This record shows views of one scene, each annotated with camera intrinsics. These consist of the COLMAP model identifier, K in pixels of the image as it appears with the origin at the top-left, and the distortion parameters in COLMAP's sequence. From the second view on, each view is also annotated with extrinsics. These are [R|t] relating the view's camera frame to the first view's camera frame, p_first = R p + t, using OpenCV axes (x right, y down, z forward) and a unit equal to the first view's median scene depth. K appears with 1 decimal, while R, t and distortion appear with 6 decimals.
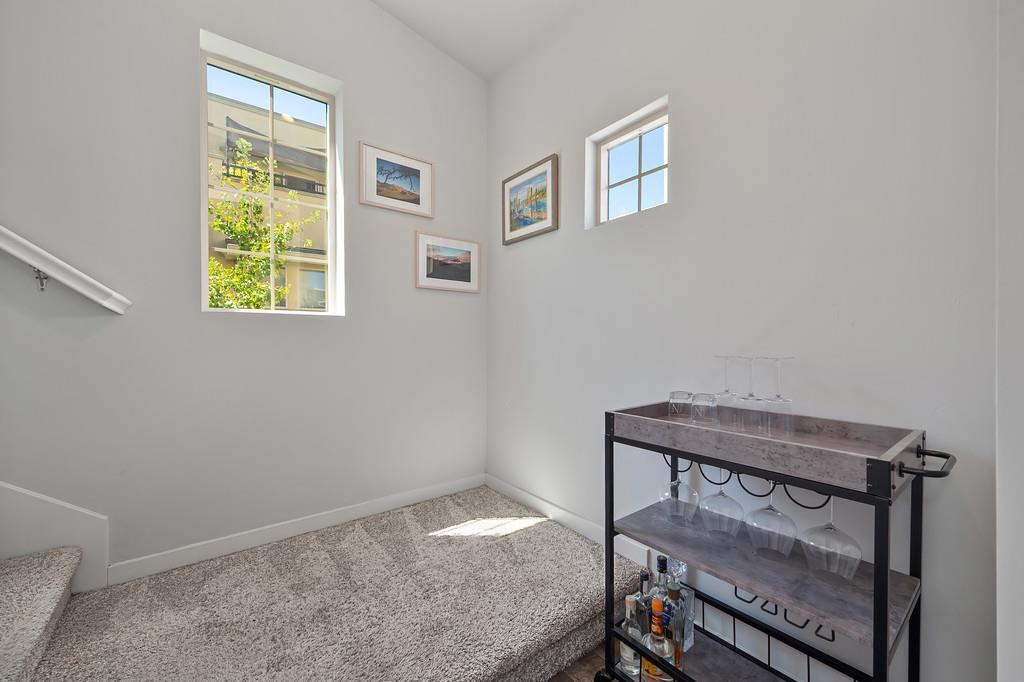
lens RADIAL K [[407.2, 0, 515.0], [0, 407.2, 343.6], [0, 0, 1]] dist [0.002726, -0.000083]
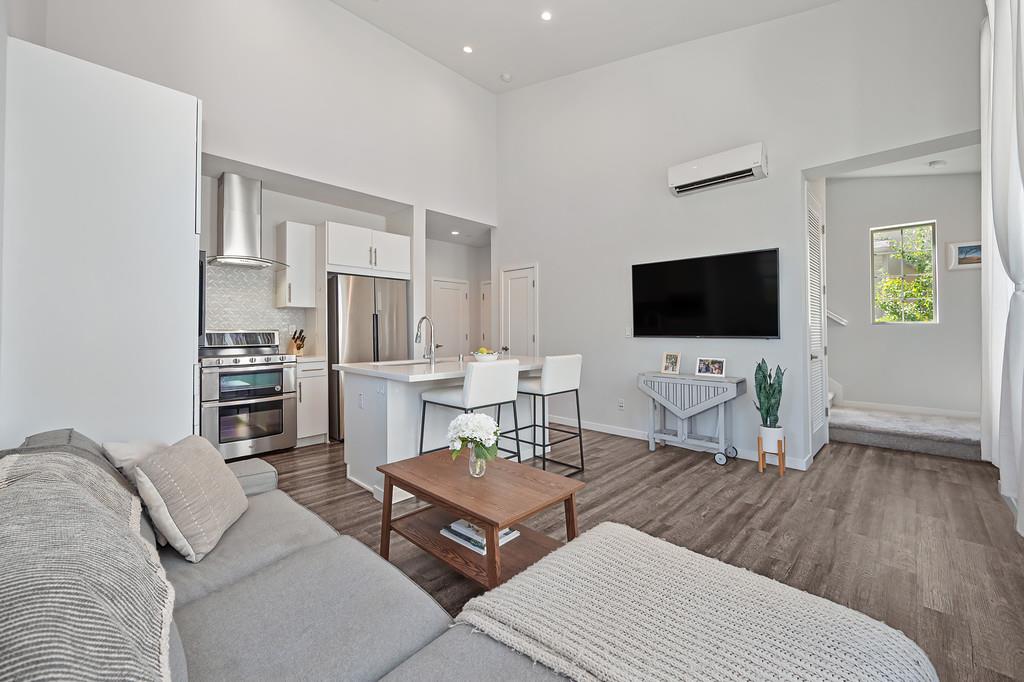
lens RADIAL K [[407.2, 0, 515.5], [0, 407.2, 335.9], [0, 0, 1]] dist [0.002726, -0.000083]
pose [[0.123997, -0.005008, -0.992270, 1.460383], [0.003918, 0.999982, -0.004558, 0.002035], [0.992275, -0.003322, 0.124014, -1.520763]]
